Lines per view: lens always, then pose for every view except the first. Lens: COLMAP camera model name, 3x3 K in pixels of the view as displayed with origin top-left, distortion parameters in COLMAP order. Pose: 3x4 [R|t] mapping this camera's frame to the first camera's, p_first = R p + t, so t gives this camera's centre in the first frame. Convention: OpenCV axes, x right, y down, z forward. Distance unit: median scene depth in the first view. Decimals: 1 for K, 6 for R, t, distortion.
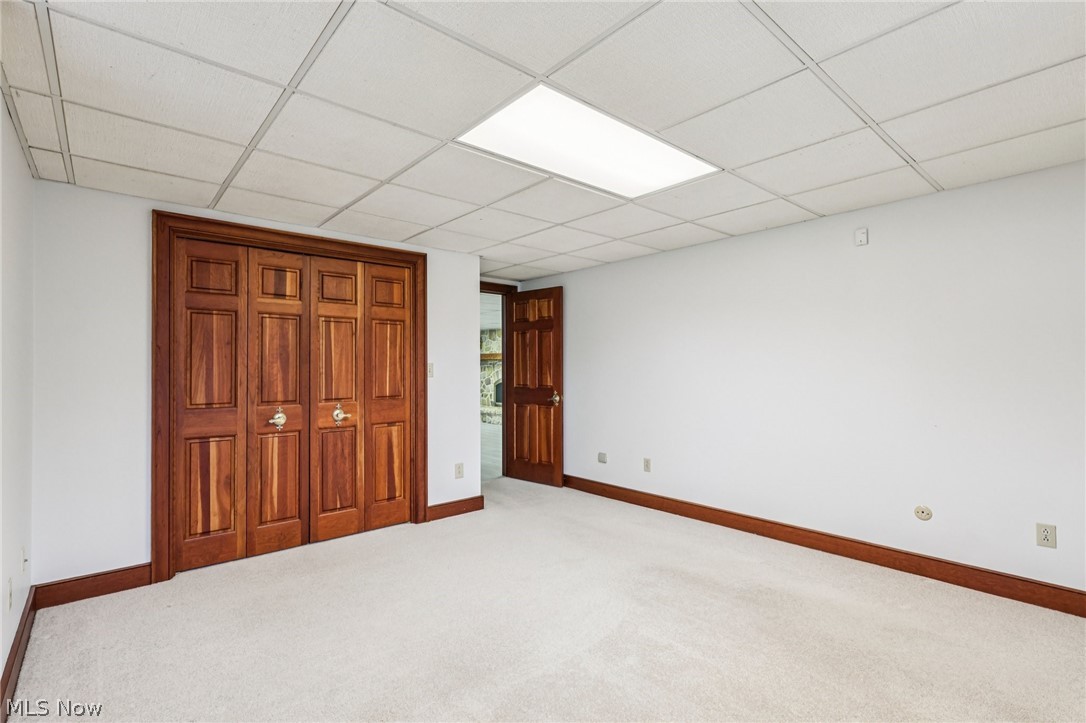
lens RADIAL K [[507.3, 0, 541.3], [0, 507.3, 365.0], [0, 0, 1]] dist [0.000903, 0.000375]
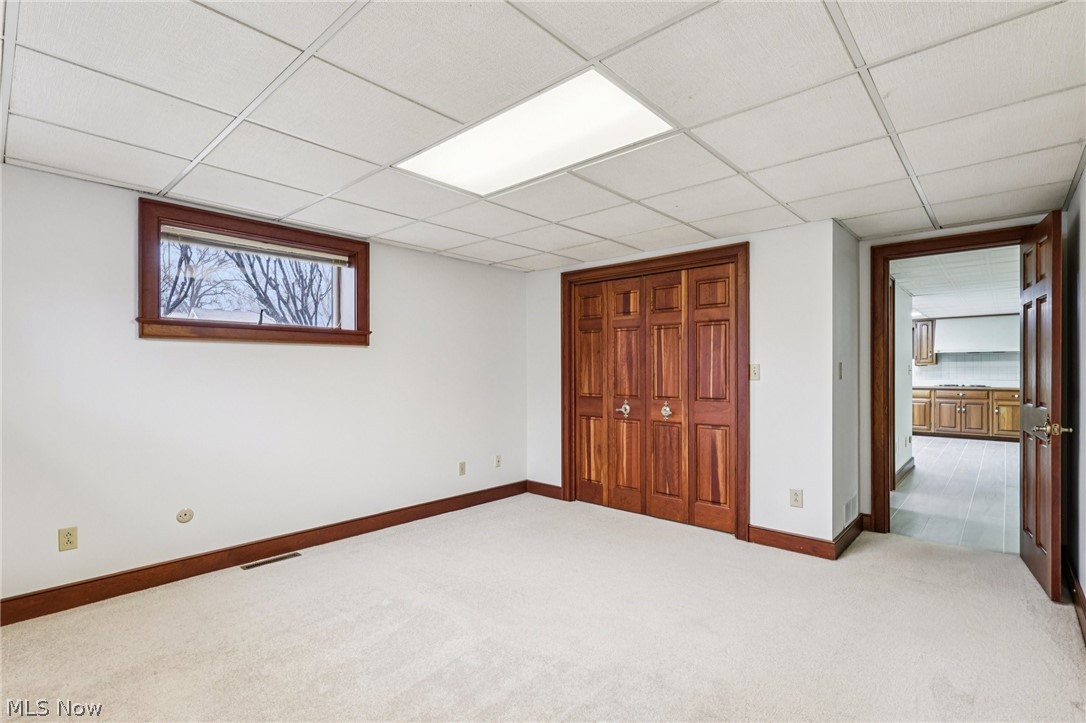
lens RADIAL K [[510.6, 0, 542.0], [0, 510.6, 371.9], [0, 0, 1]] dist [0.000421, 0.000100]
pose [[0.118504, 0.007968, -0.992922, 0.697979], [0.006820, 0.999938, 0.008839, -0.000797], [0.992930, -0.007820, 0.118442, 0.596562]]
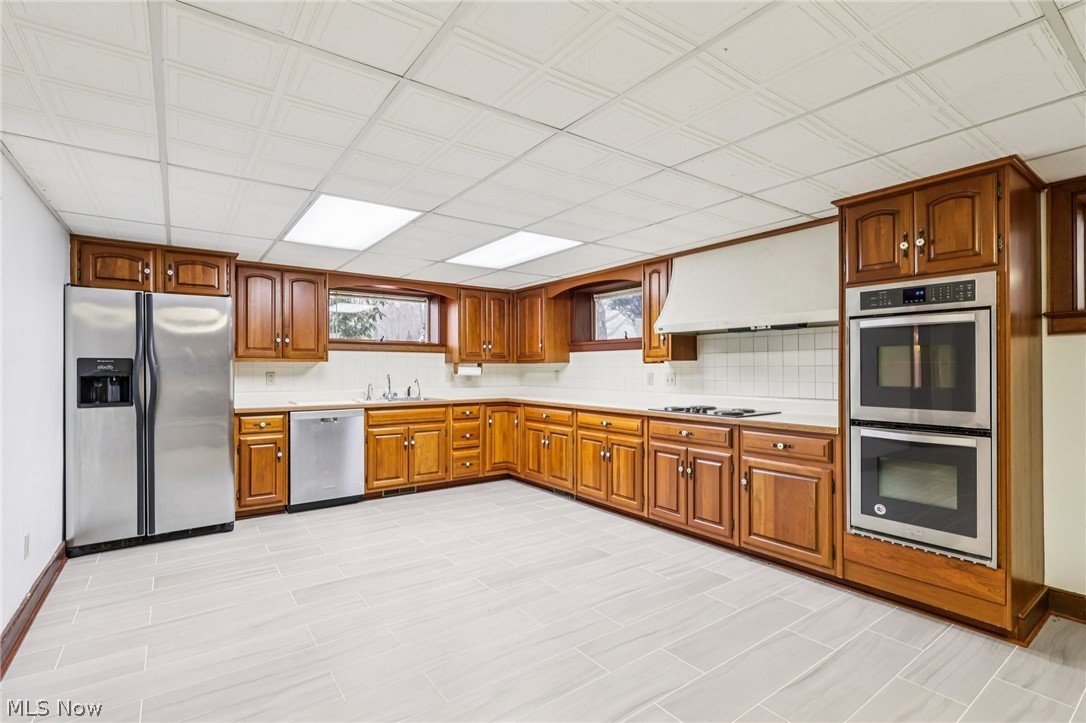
lens RADIAL K [[507.3, 0, 541.3], [0, 507.3, 365.0], [0, 0, 1]] dist [0.000903, 0.000375]
pose [[-0.085958, -0.003346, -0.996293, -0.462257], [0.007698, 0.999962, -0.004022, 0.011632], [0.996269, -0.008016, -0.085929, 2.652881]]
